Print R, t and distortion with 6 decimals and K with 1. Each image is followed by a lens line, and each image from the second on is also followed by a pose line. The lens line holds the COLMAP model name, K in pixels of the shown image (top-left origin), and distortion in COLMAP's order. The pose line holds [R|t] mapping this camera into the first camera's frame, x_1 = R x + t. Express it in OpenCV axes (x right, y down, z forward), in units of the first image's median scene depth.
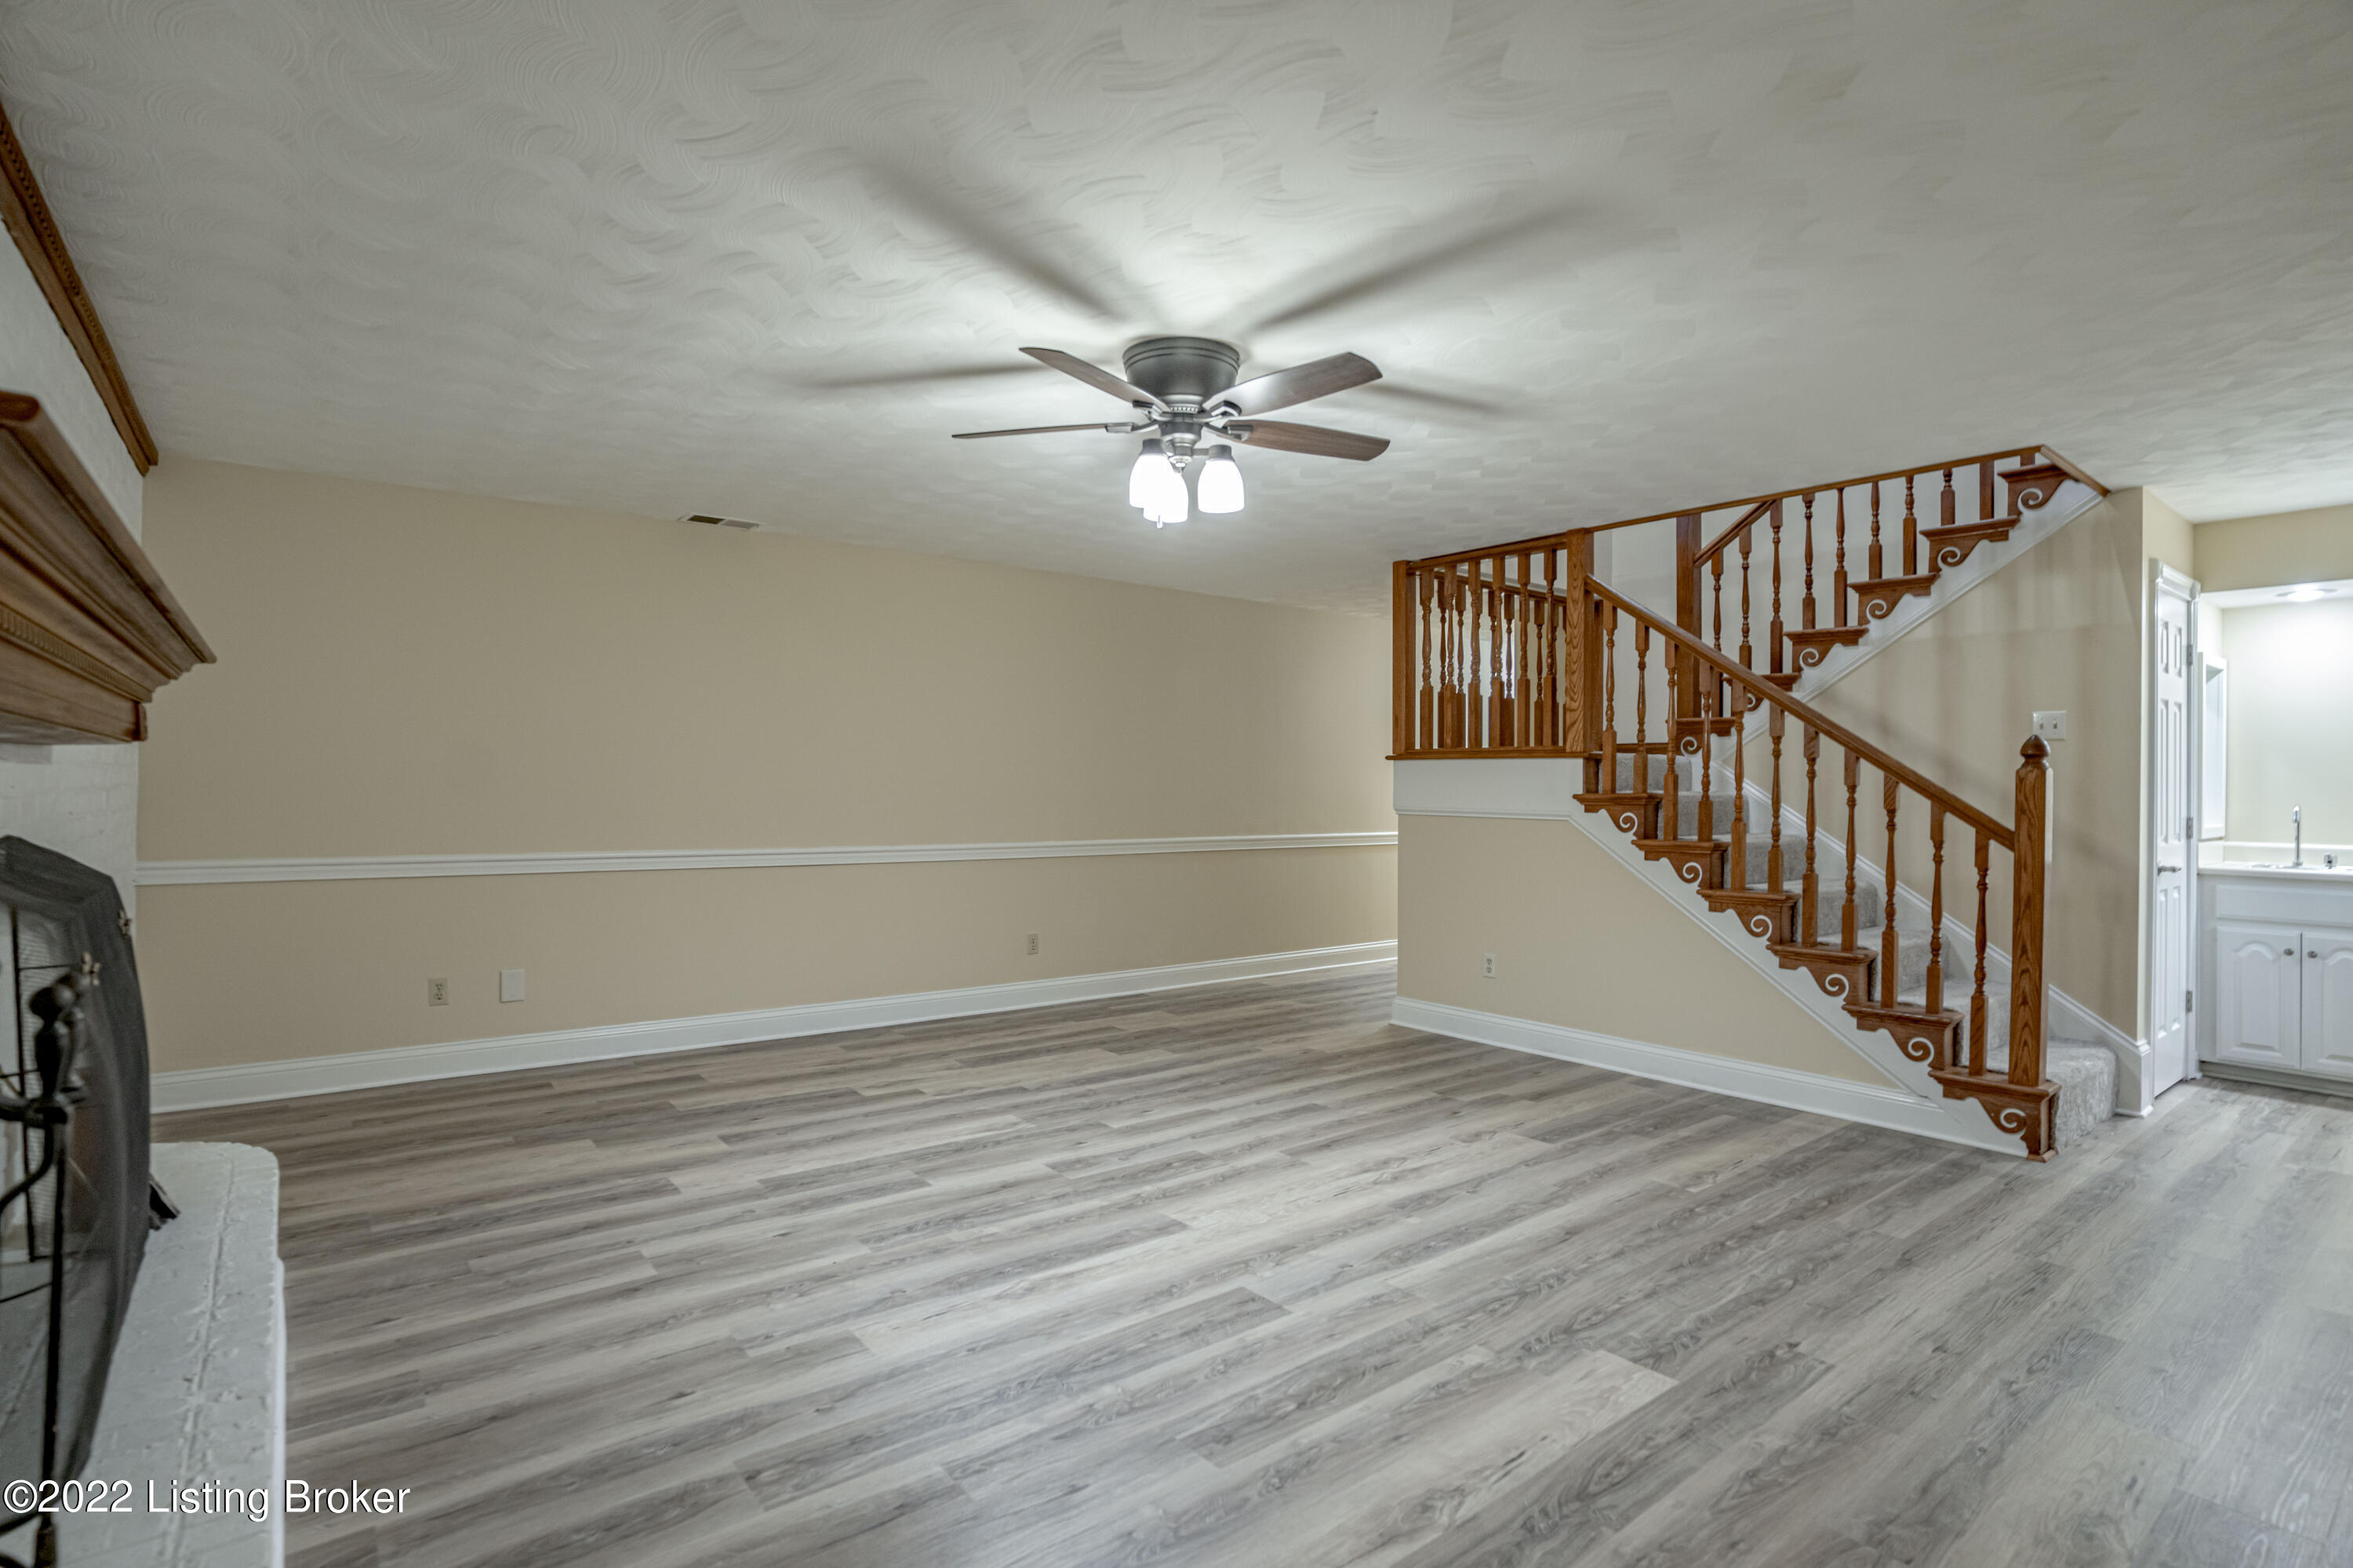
lens RADIAL K [[1157.1, 0, 1176.1], [0, 1157.1, 786.1], [0, 0, 1]] dist [-0.072575, 0.033857]
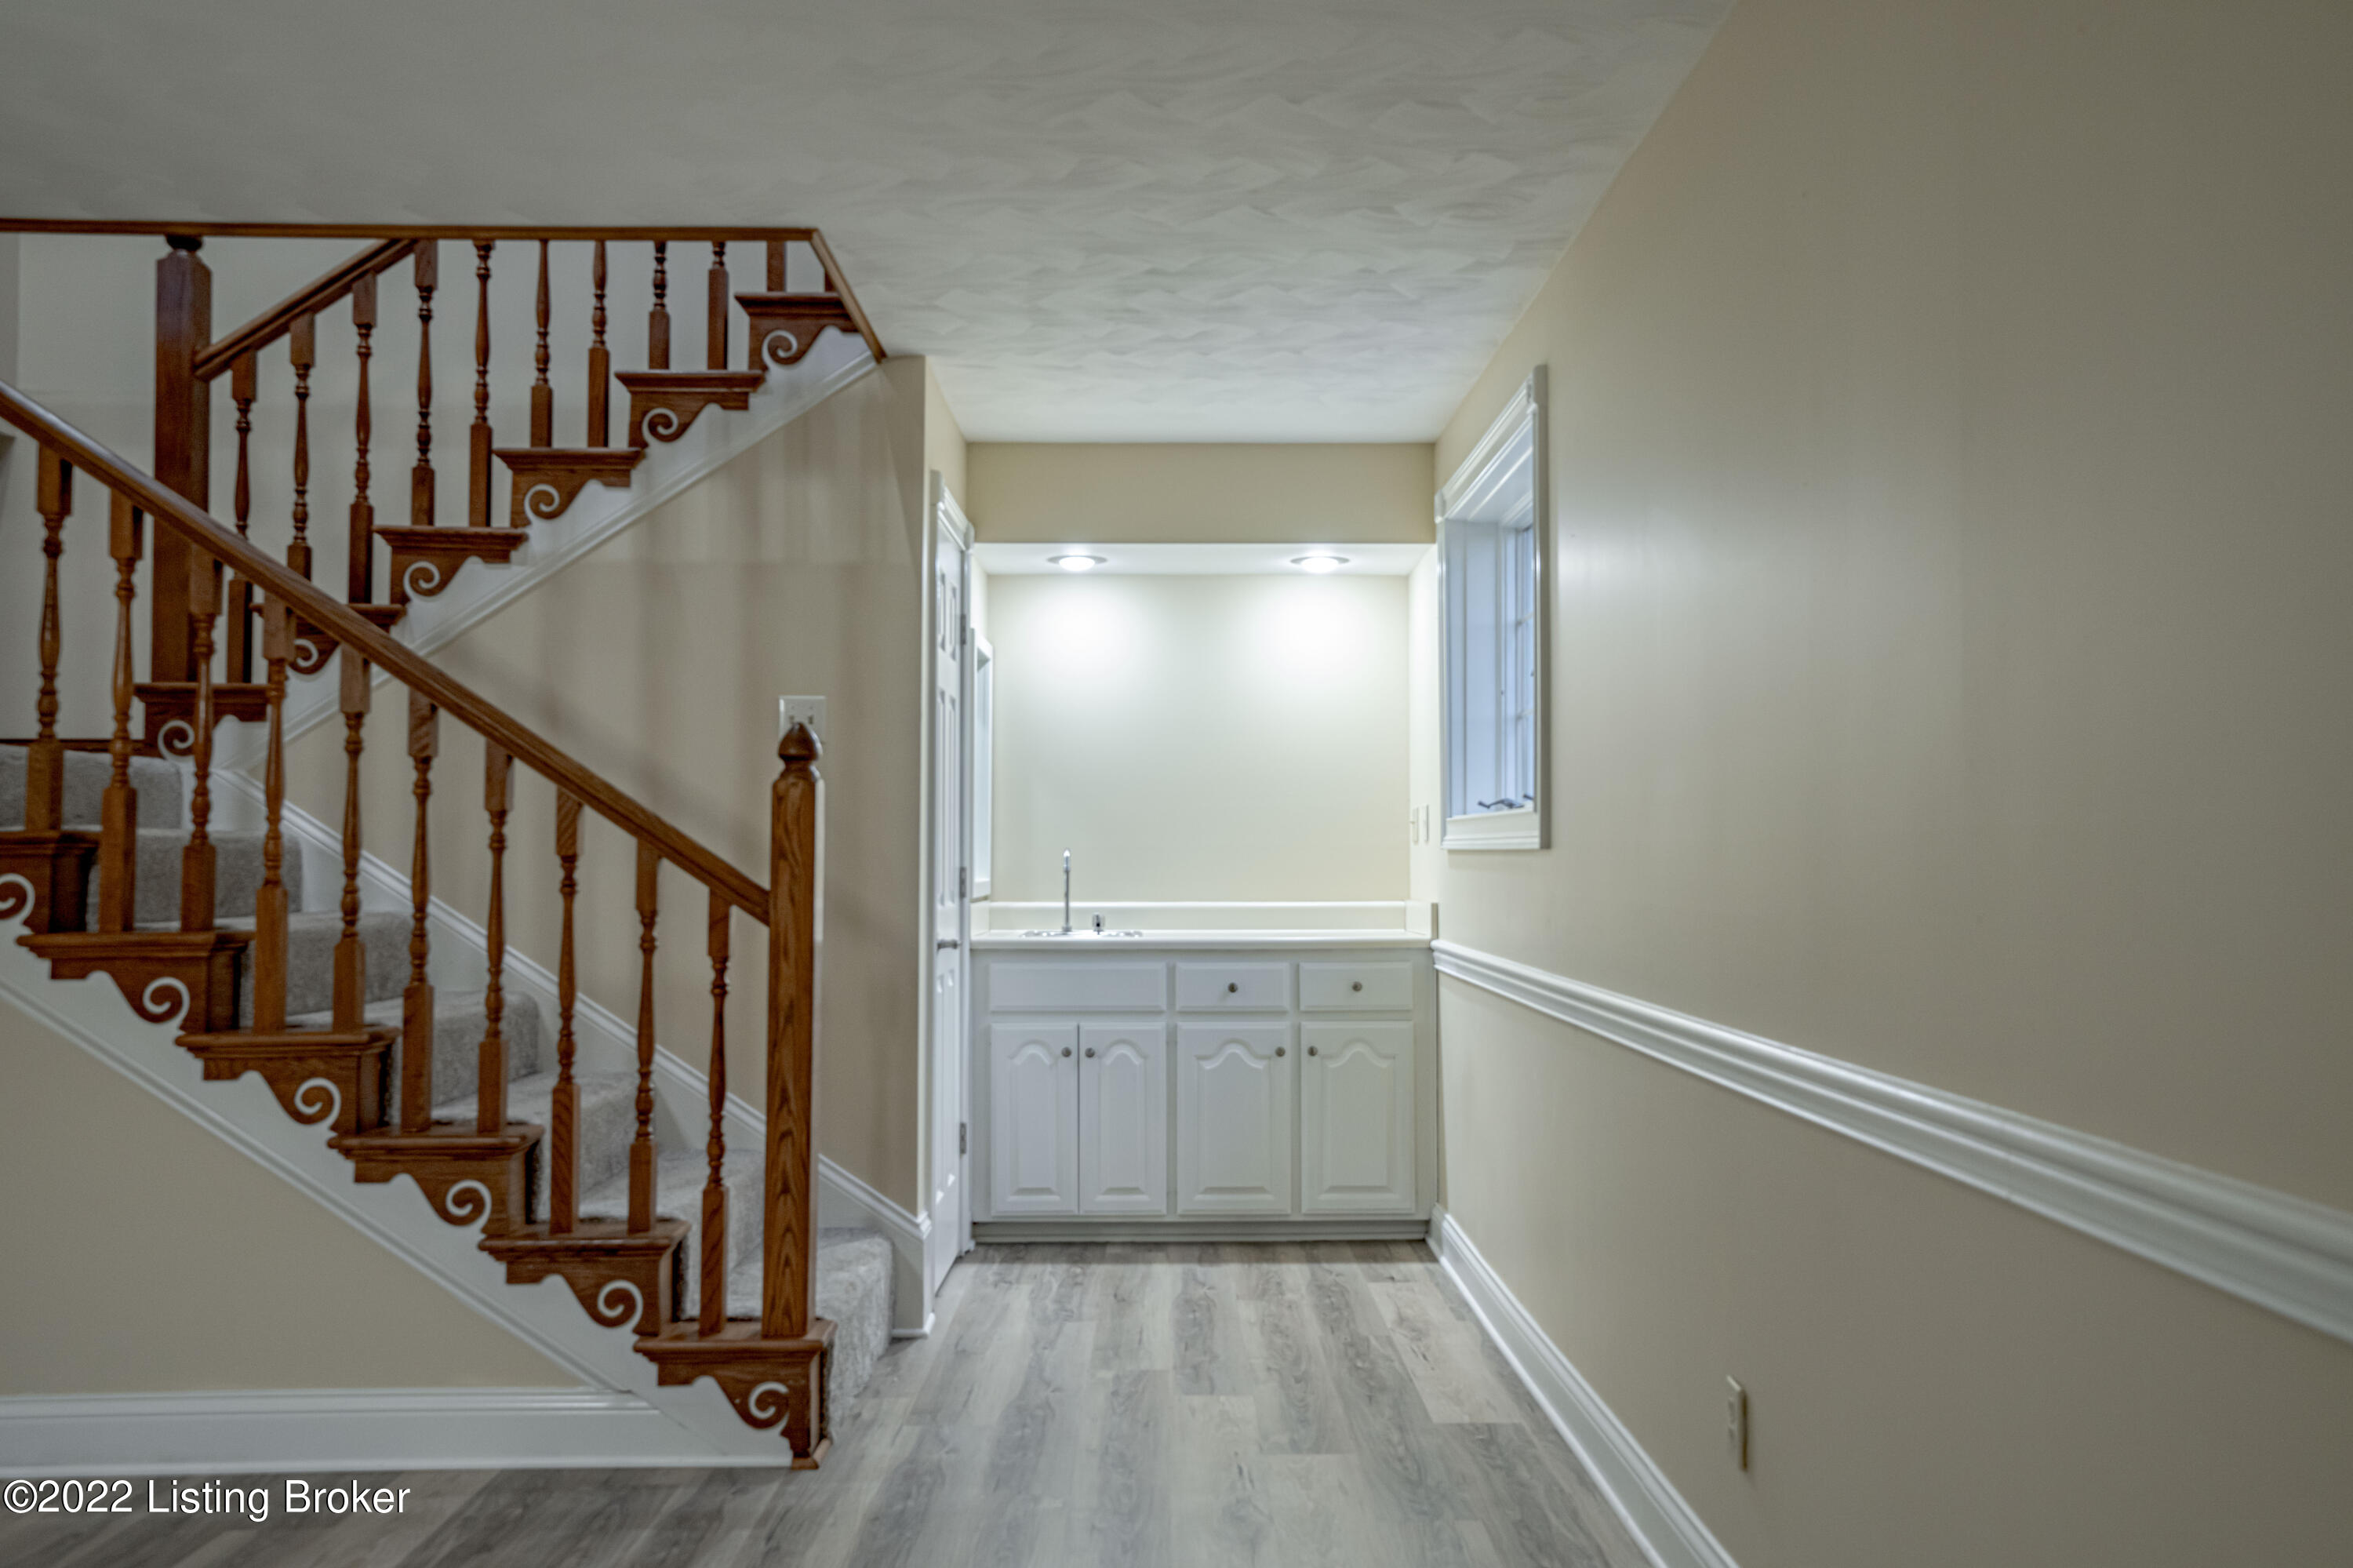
lens RADIAL K [[1791.6, 0, 1172.7], [0, 1791.6, 779.2], [0, 0, 1]] dist [-0.015111, 0.094241]
pose [[0.618334, 0.024811, 0.785524, 0.134335], [0.005681, 0.999334, -0.036035, 0.015486], [-0.785895, 0.026744, 0.617781, 0.234838]]
